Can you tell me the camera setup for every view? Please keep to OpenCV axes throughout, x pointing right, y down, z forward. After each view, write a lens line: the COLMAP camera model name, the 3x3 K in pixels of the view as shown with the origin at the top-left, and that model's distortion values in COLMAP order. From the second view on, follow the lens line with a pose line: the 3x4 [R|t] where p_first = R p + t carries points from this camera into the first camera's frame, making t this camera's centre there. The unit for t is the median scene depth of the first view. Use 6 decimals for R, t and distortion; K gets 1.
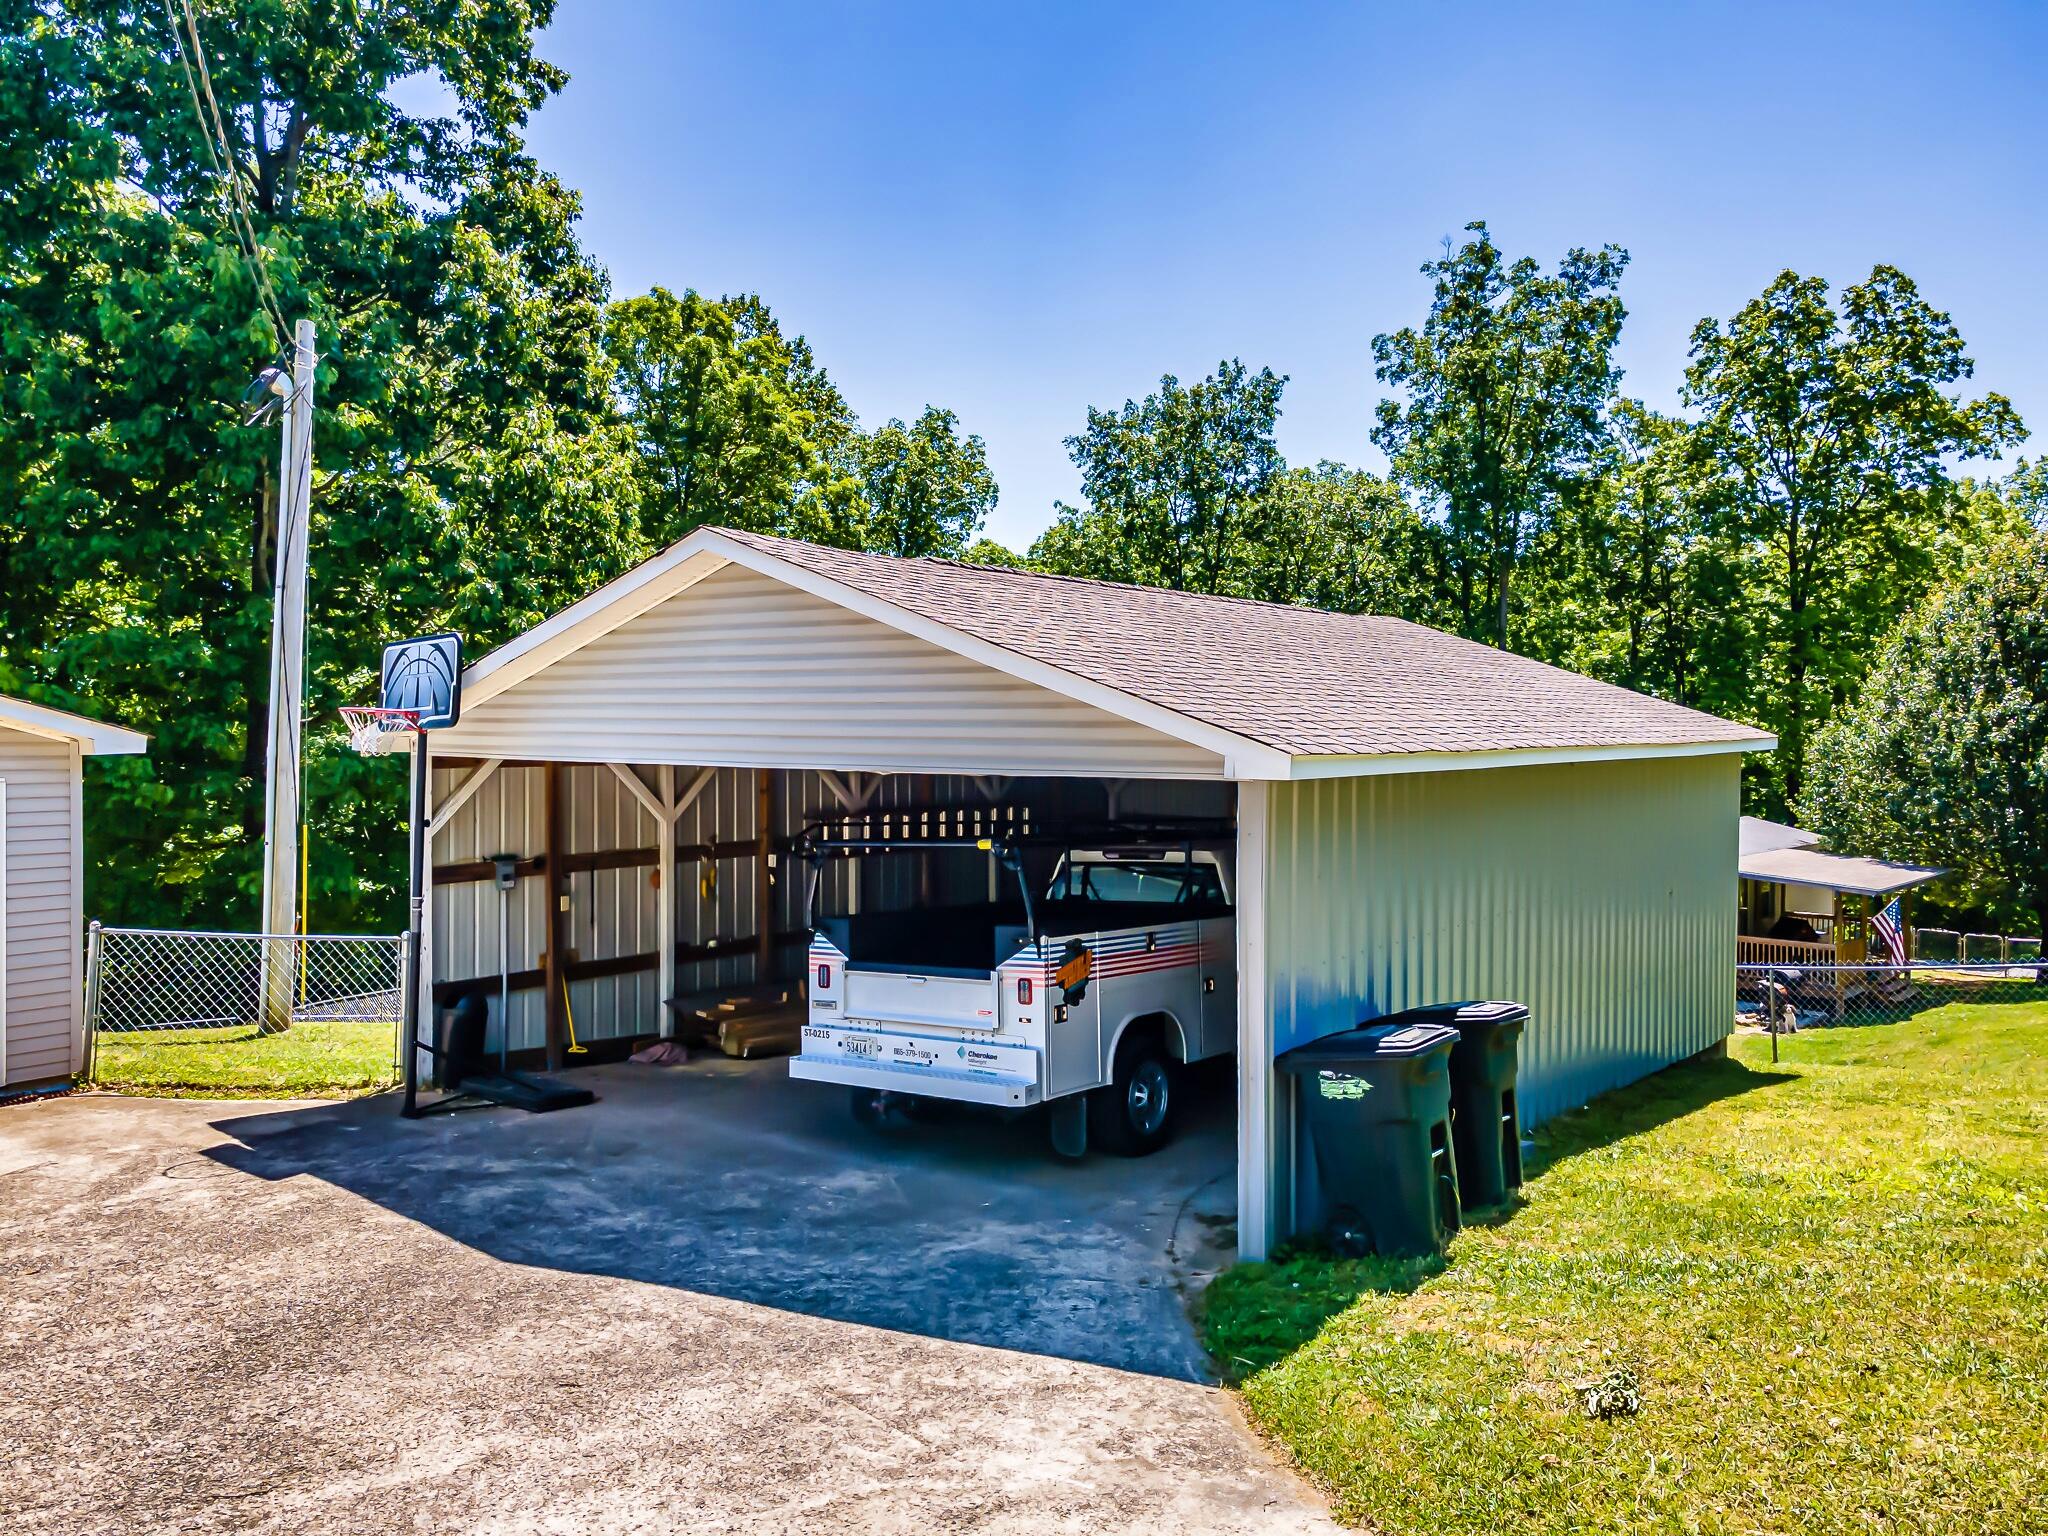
lens RADIAL K [[1491.0, 0, 1026.0], [0, 1491.0, 747.8], [0, 0, 1]] dist [0.052207, -0.009477]
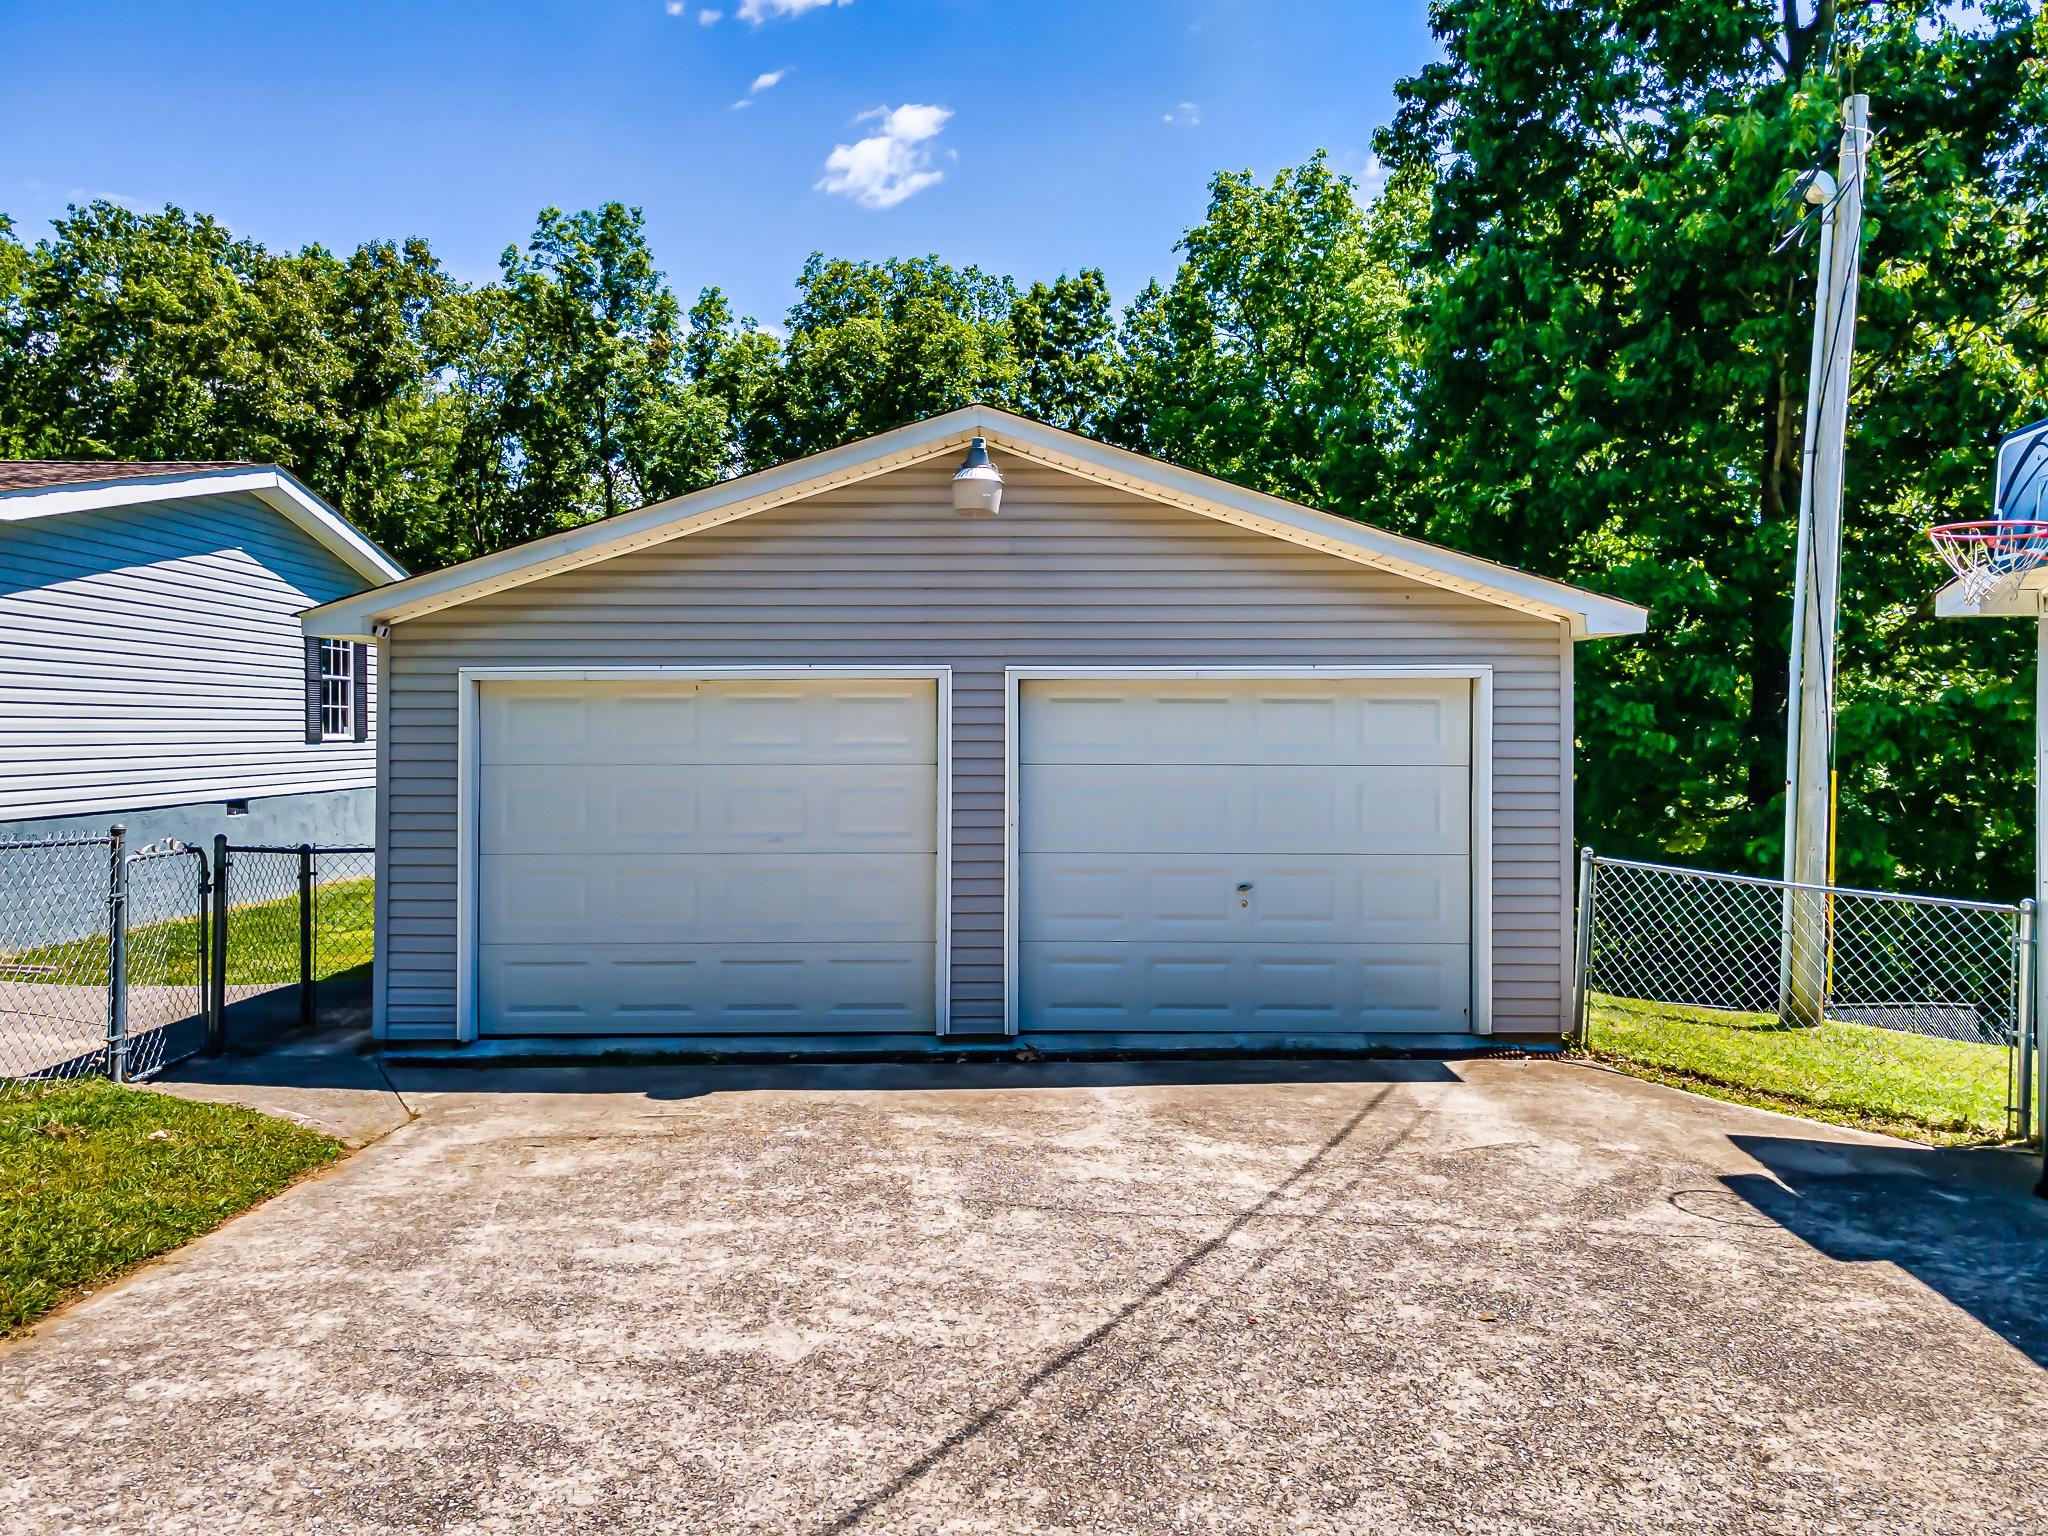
lens RADIAL K [[1491.0, 0, 1026.0], [0, 1491.0, 747.8], [0, 0, 1]] dist [0.052207, -0.009477]
pose [[0.606642, 0.007918, -0.794936, -0.162067], [-0.009150, 0.999954, 0.002977, 0.061372], [0.794923, 0.005468, 0.606686, 0.282164]]
